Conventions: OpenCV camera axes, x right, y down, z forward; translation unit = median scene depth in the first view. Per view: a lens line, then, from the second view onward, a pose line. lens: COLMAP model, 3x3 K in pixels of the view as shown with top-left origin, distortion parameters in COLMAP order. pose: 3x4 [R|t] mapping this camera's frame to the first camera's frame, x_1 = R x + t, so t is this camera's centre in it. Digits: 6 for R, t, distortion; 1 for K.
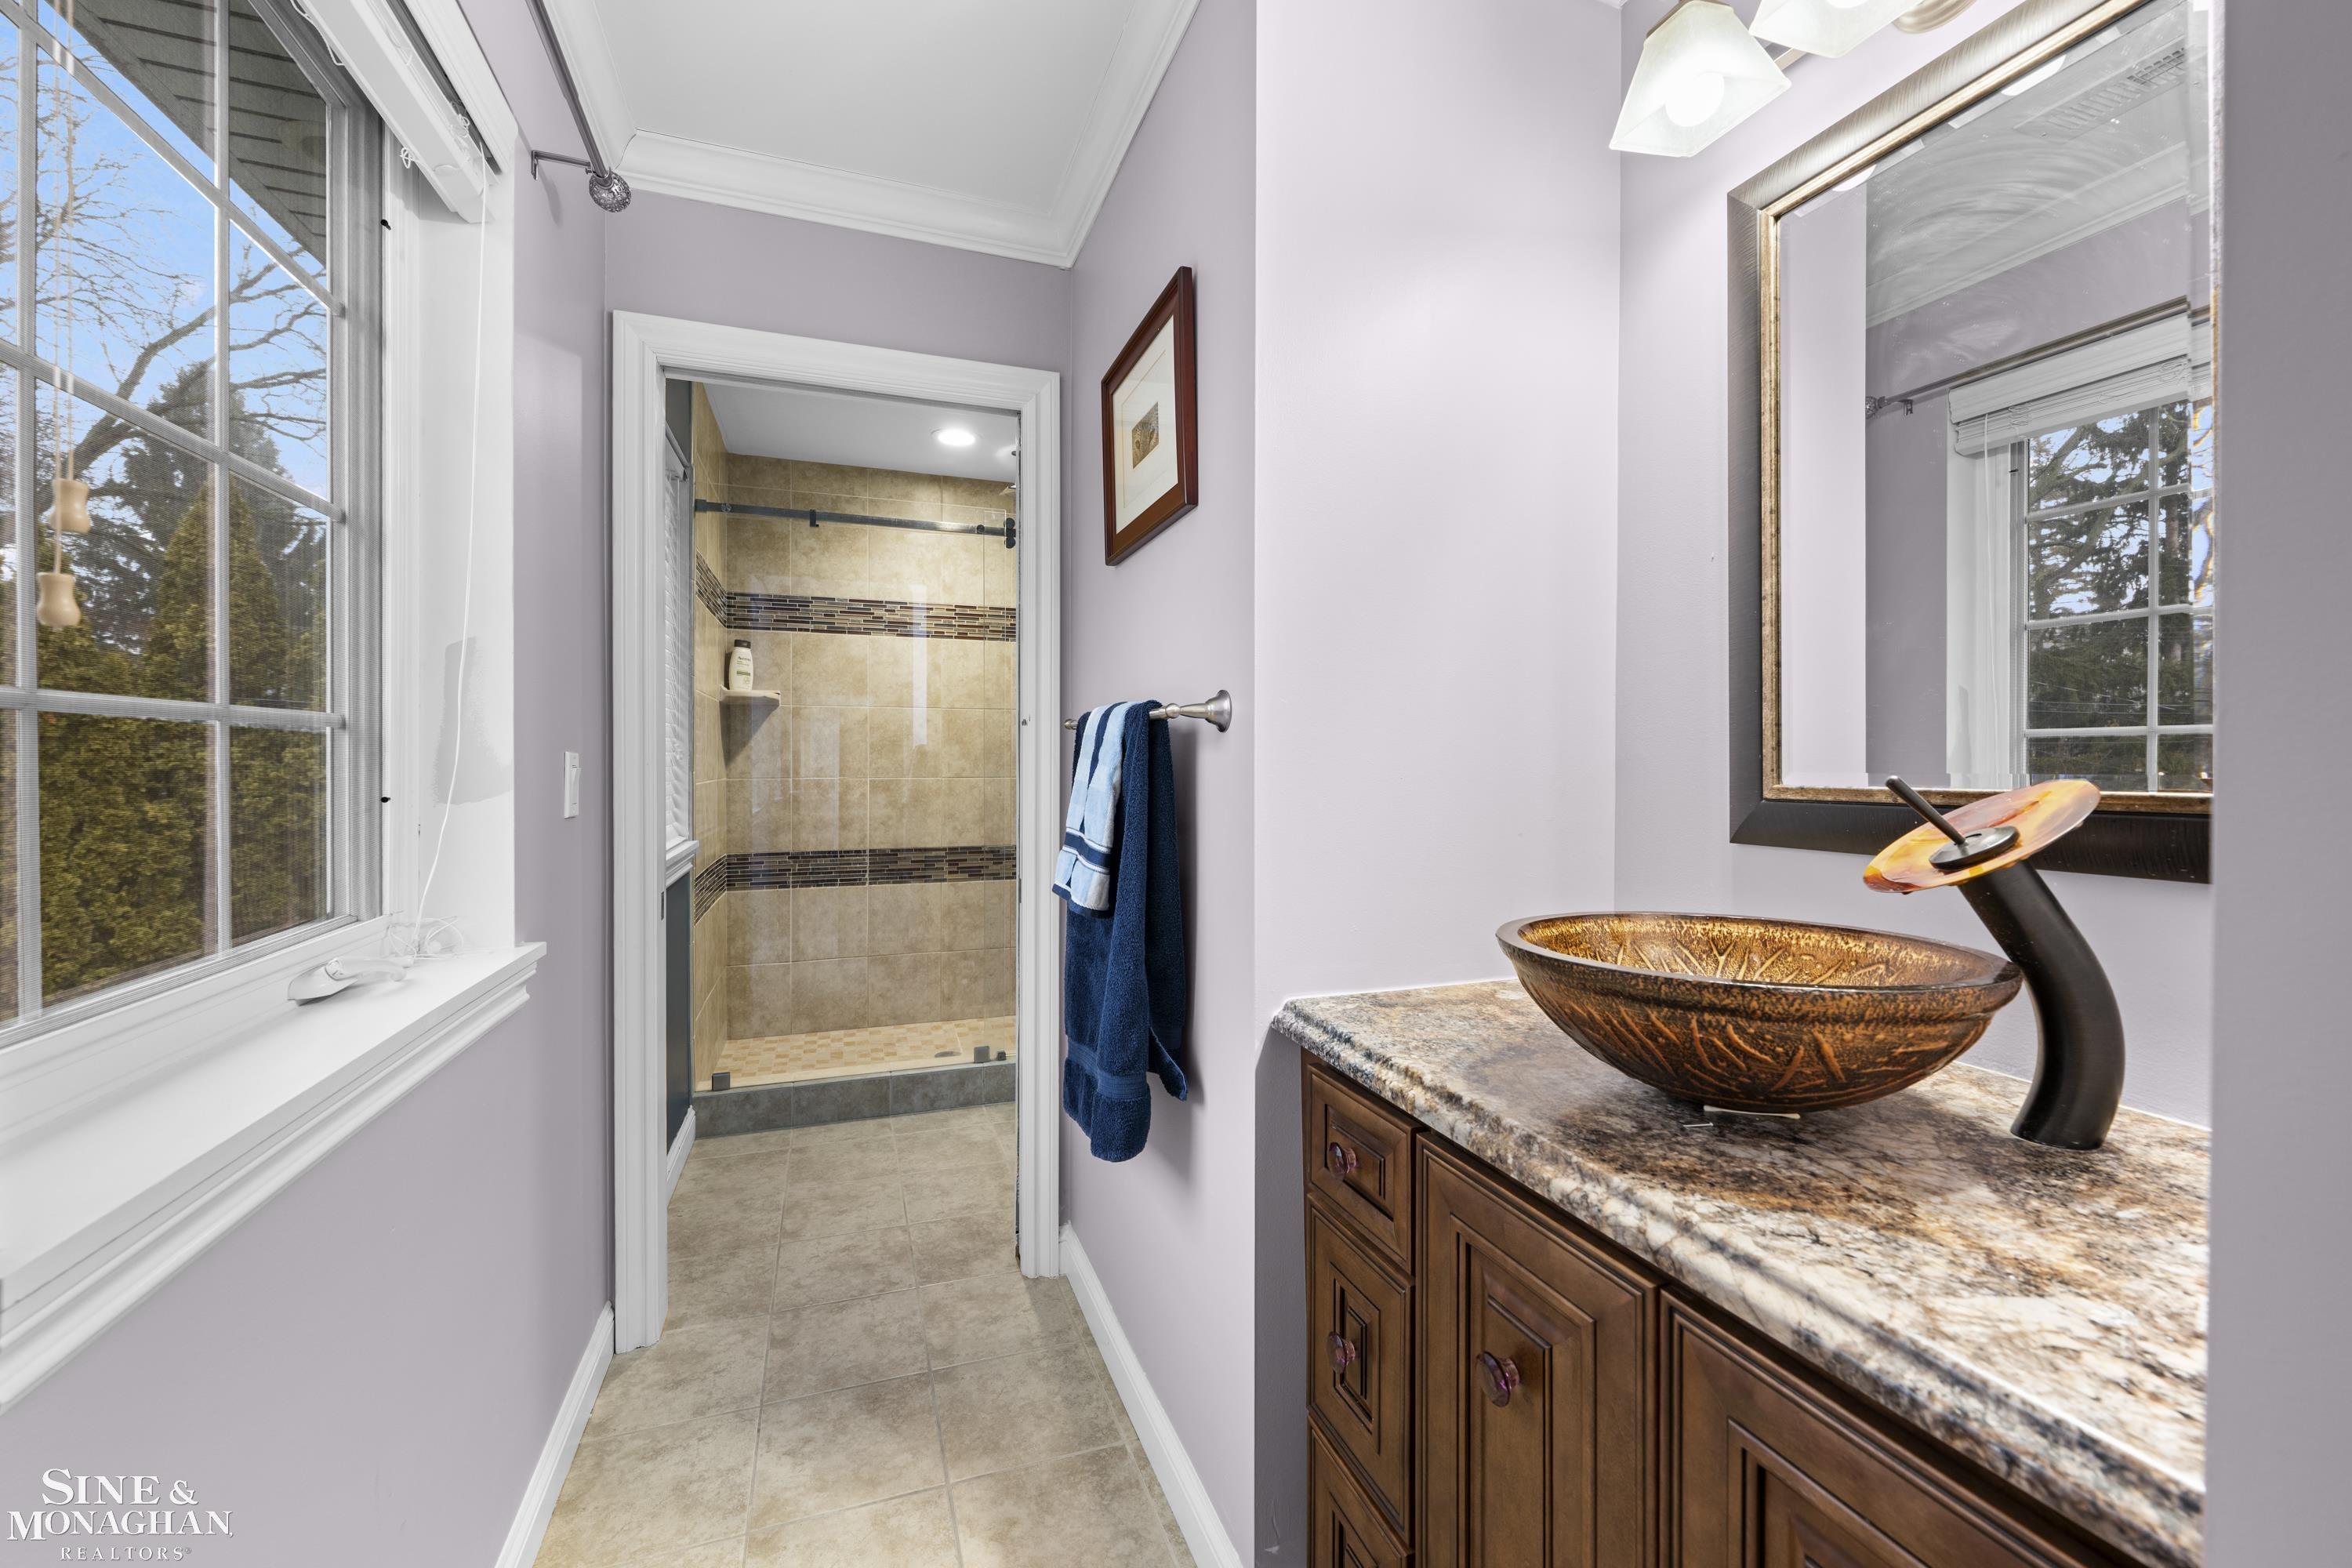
lens RADIAL K [[942.4, 0, 1172.6], [0, 942.4, 766.7], [0, 0, 1]] dist [0.000064, -0.000080]
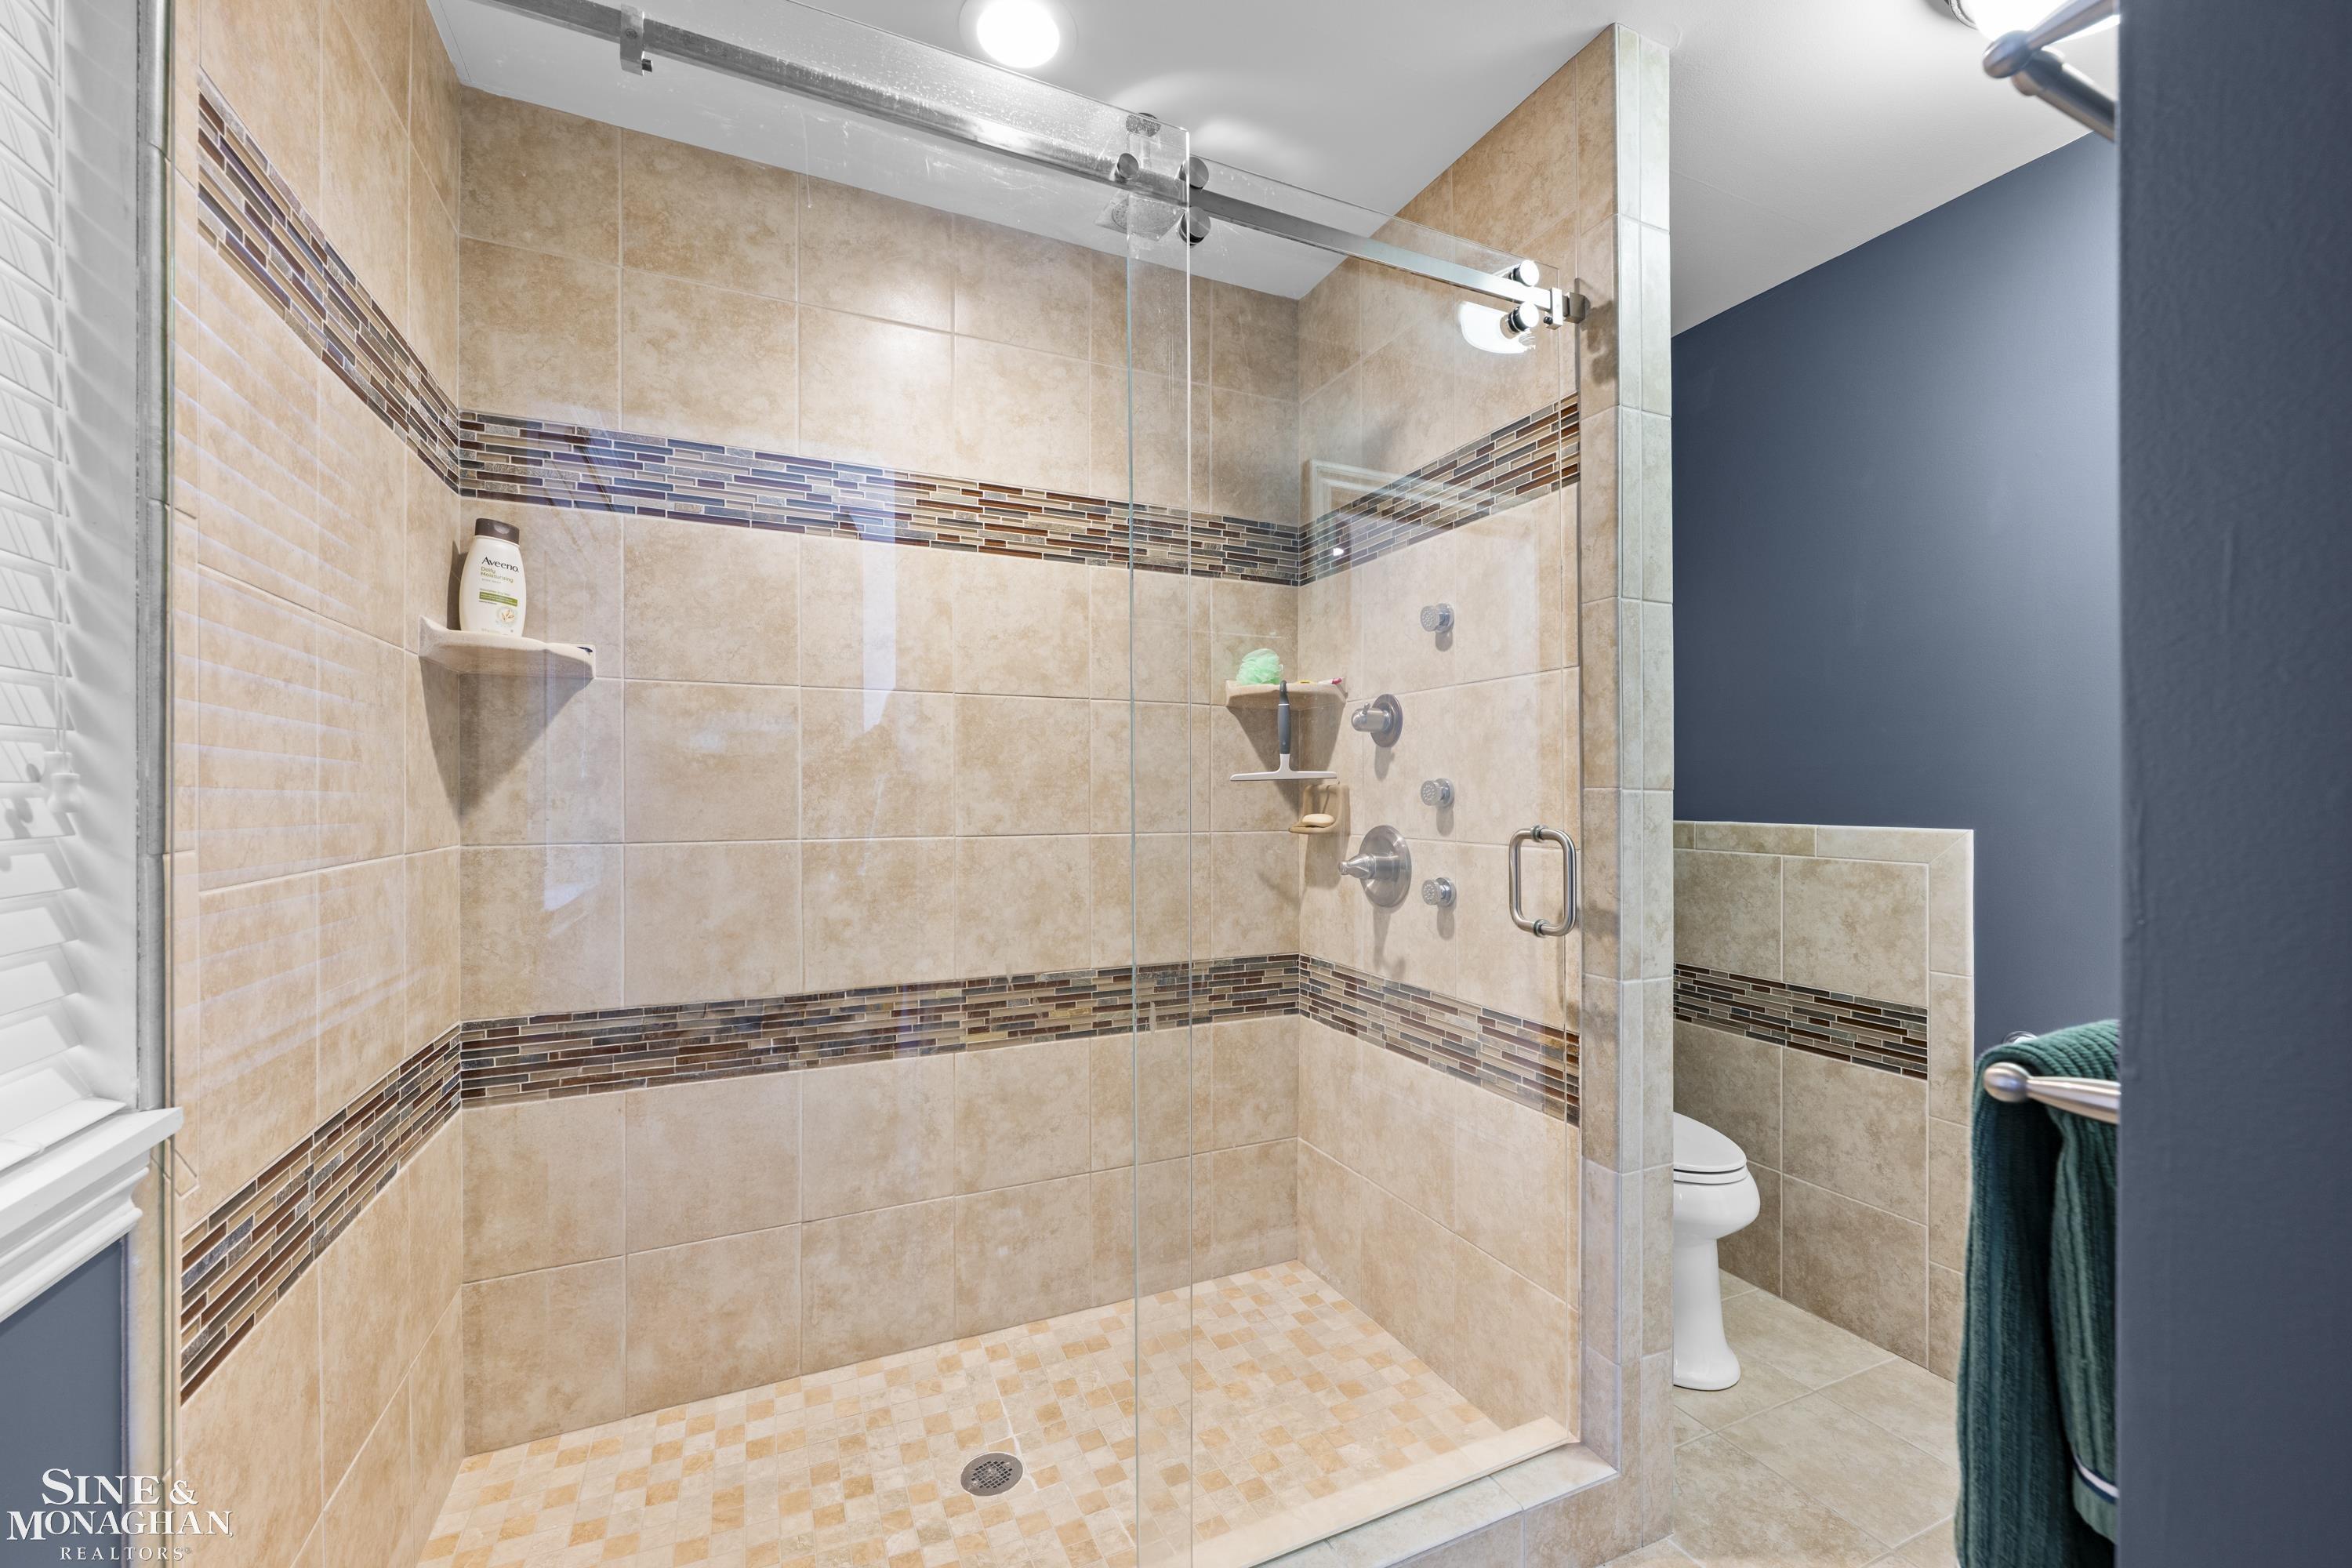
lens RADIAL K [[942.4, 0, 1175.2], [0, 942.4, 804.1], [0, 0, 1]] dist [0.000064, -0.000080]
pose [[0.996498, -0.001271, 0.083608, -0.177480], [0.000763, 0.999981, 0.006106, -0.008186], [-0.083614, -0.006021, 0.996480, 0.521929]]
